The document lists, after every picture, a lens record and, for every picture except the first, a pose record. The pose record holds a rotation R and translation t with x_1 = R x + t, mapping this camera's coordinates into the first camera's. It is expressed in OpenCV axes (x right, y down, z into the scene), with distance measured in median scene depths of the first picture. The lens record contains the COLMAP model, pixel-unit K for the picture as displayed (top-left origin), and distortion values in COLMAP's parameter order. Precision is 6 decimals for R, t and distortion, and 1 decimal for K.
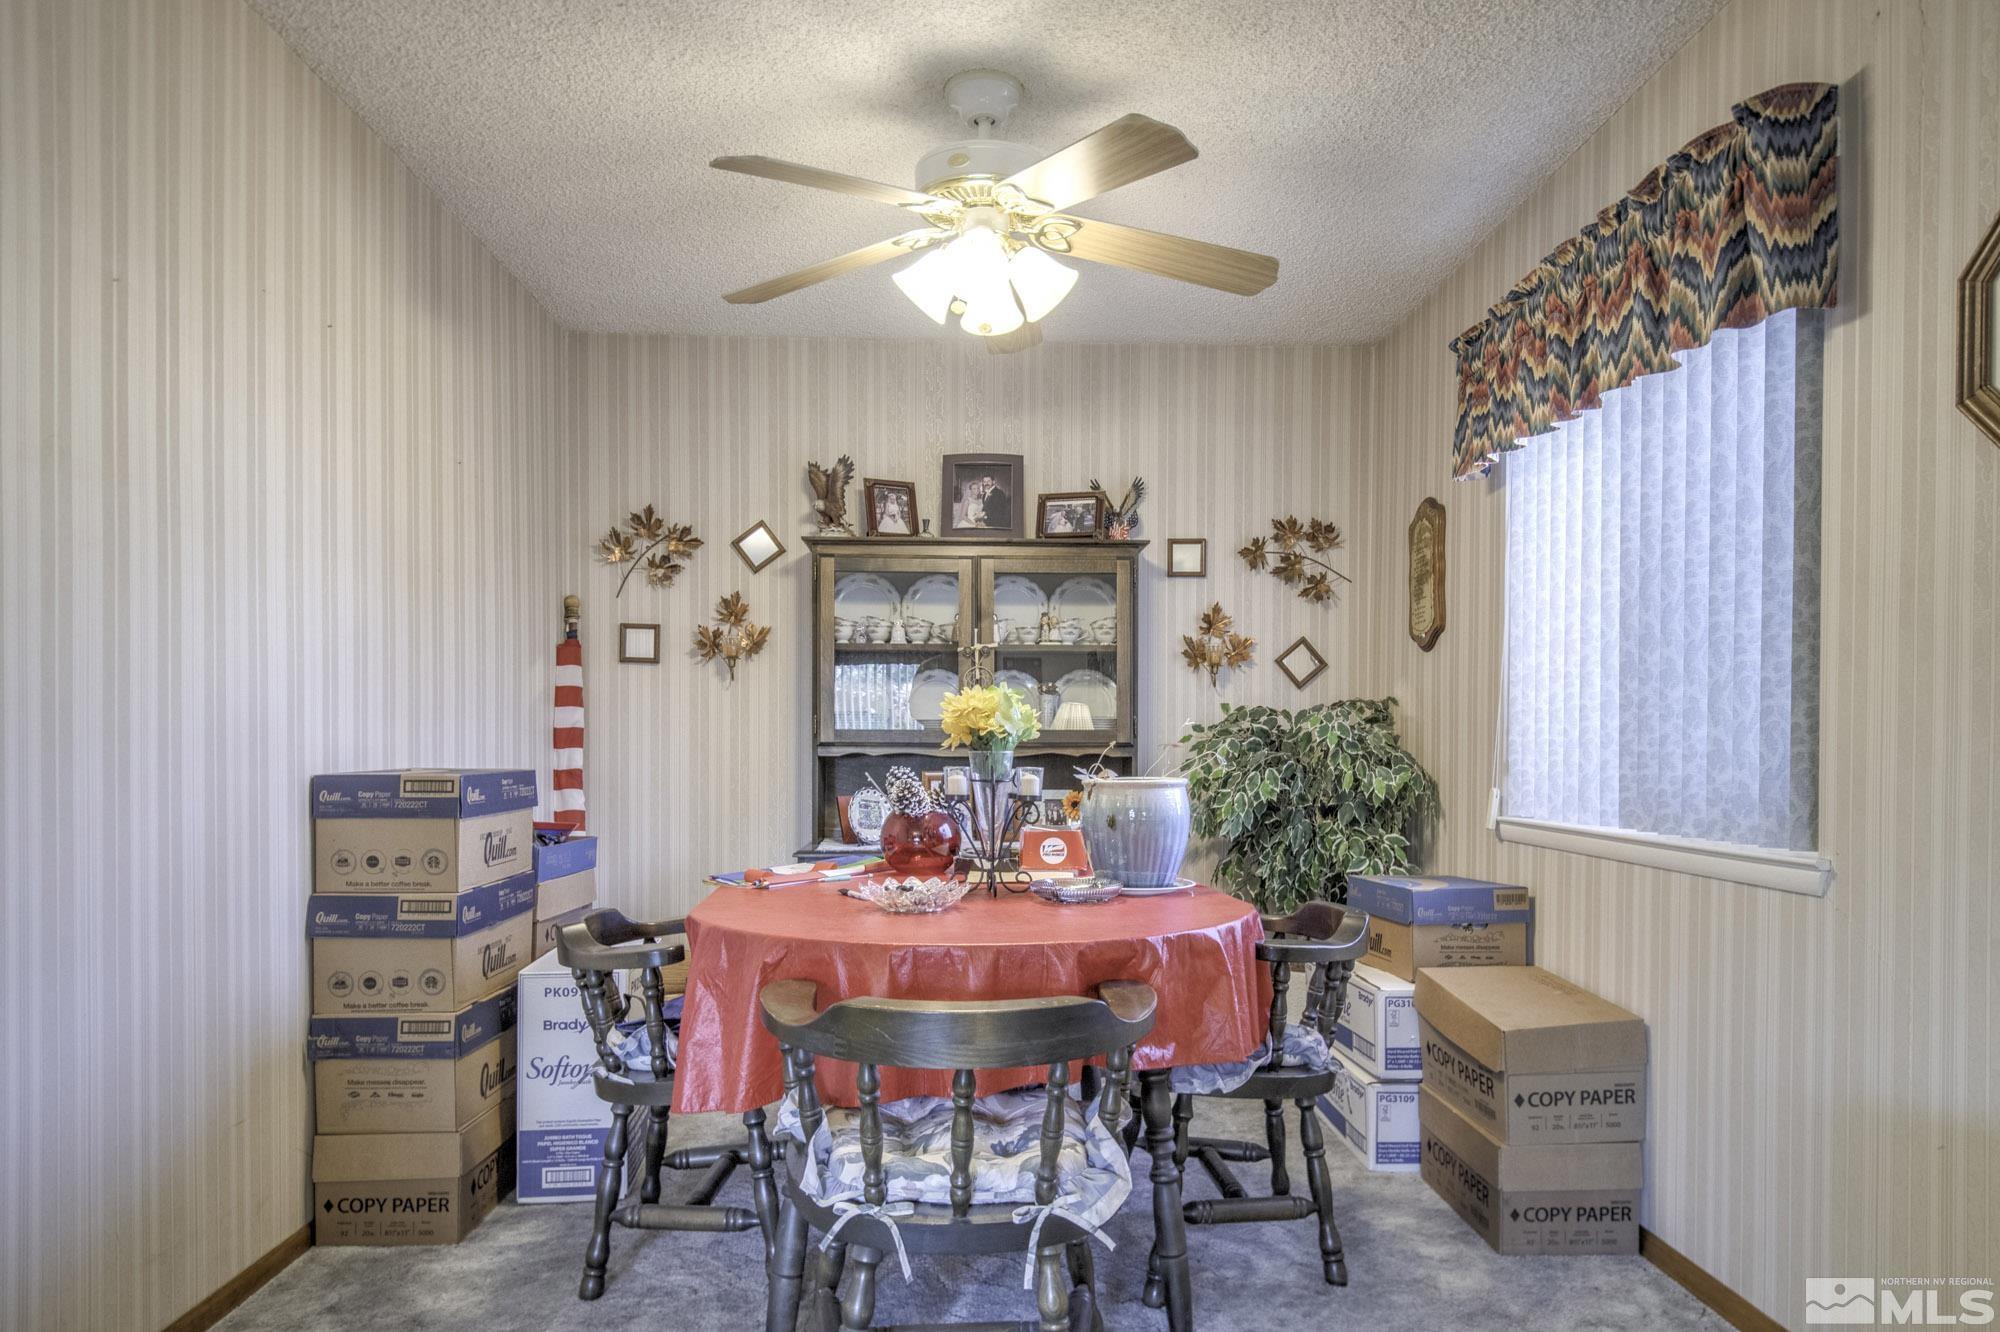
lens RADIAL K [[1225.4, 0, 1002.1], [0, 1225.4, 749.0], [0, 0, 1]] dist [0.004758, 0.000106]
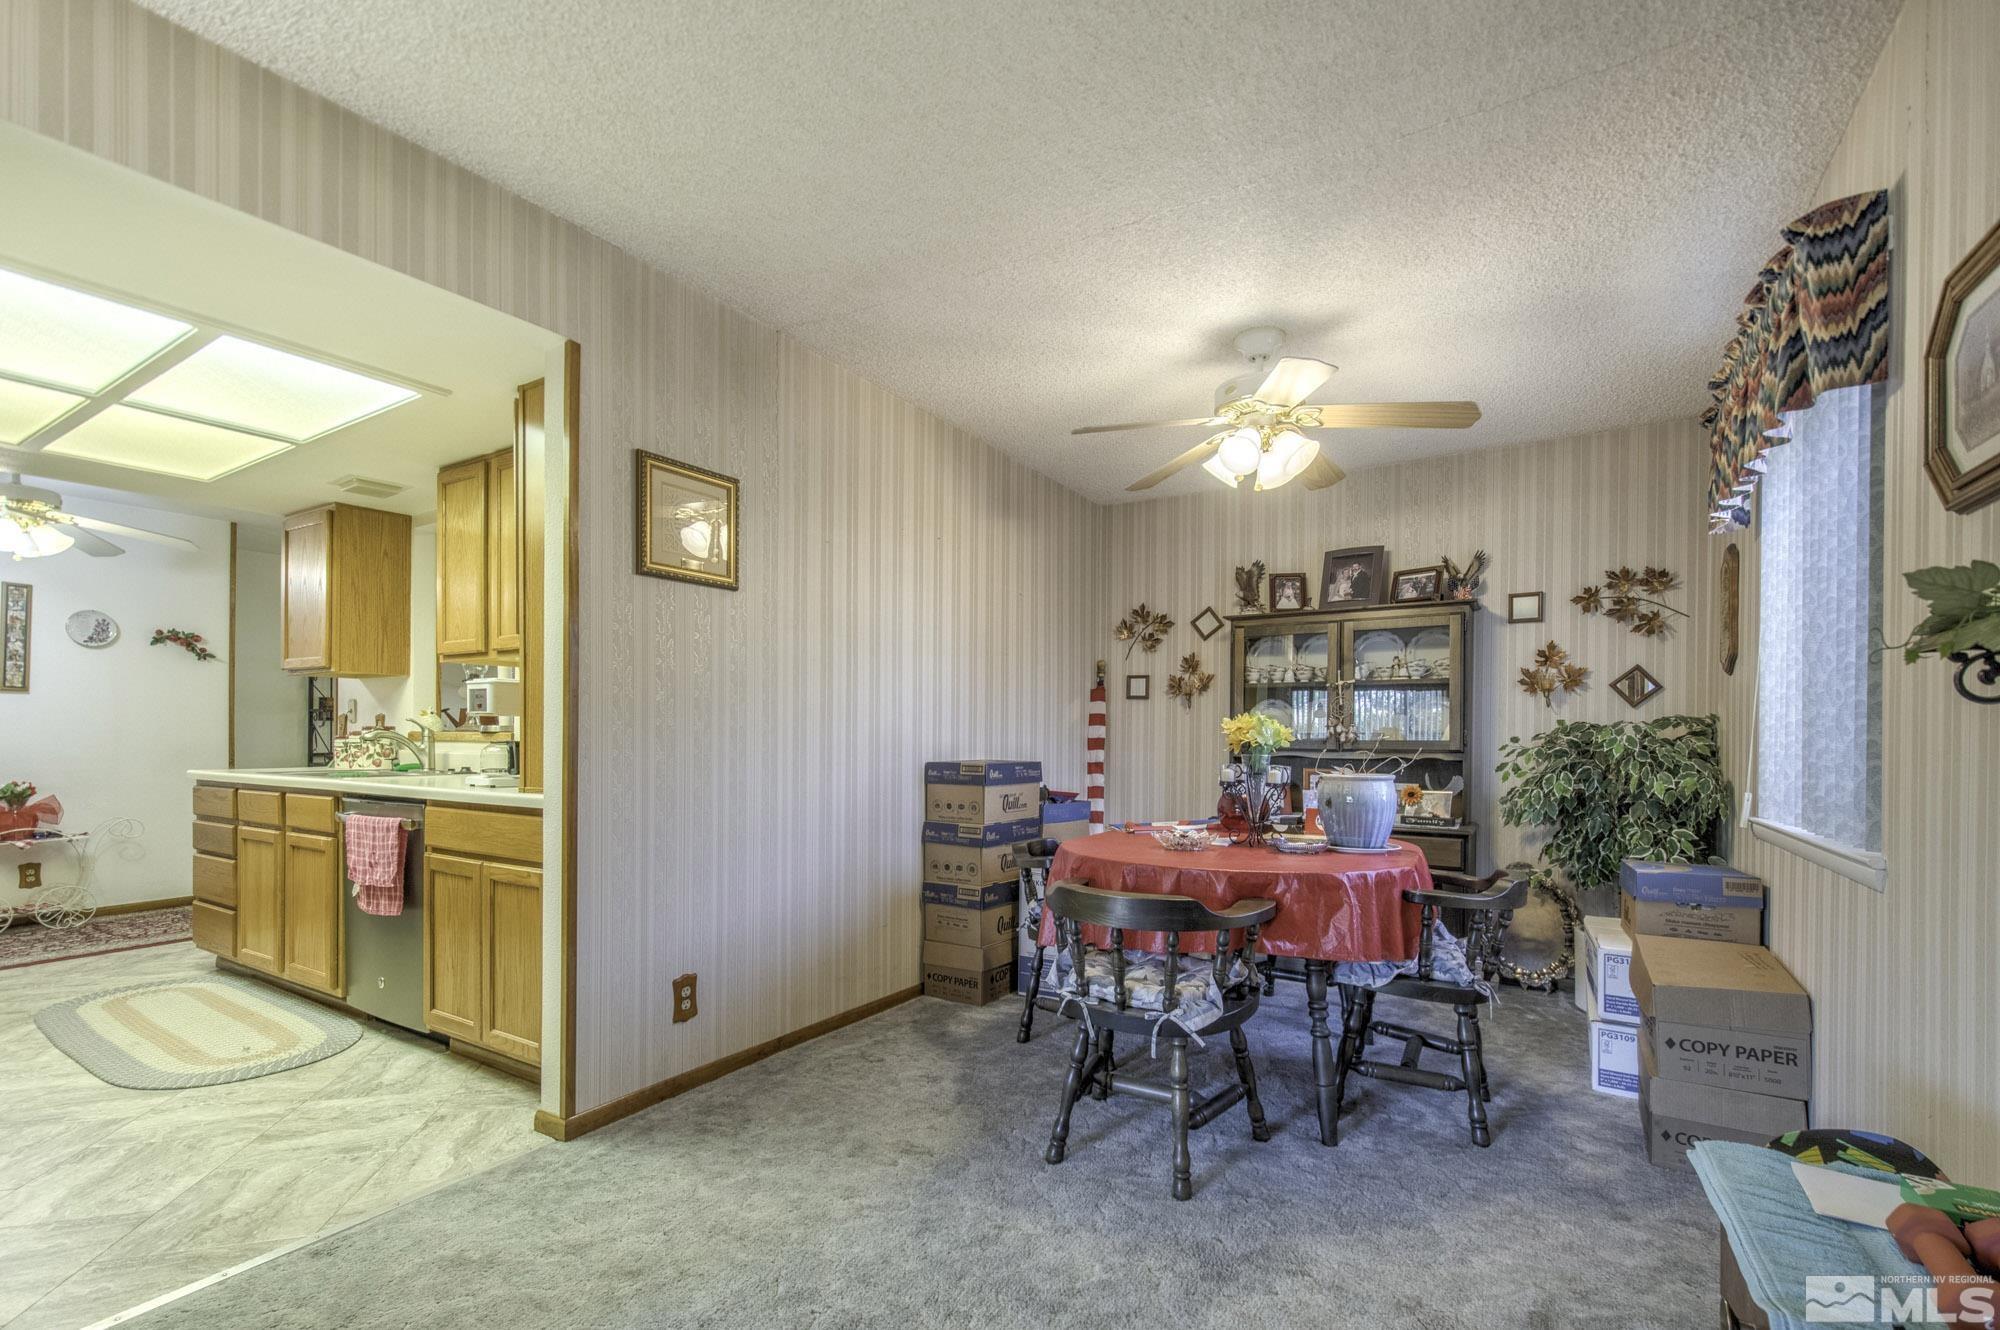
lens RADIAL K [[869.0, 0, 1005.0], [0, 869.0, 735.9], [0, 0, 1]] dist [0.000366, -0.000589]
pose [[0.821377, 0.001633, -0.570384, 0.326309], [-0.010802, 0.999861, -0.012693, -0.004439], [0.570284, 0.016587, 0.821280, -0.095077]]
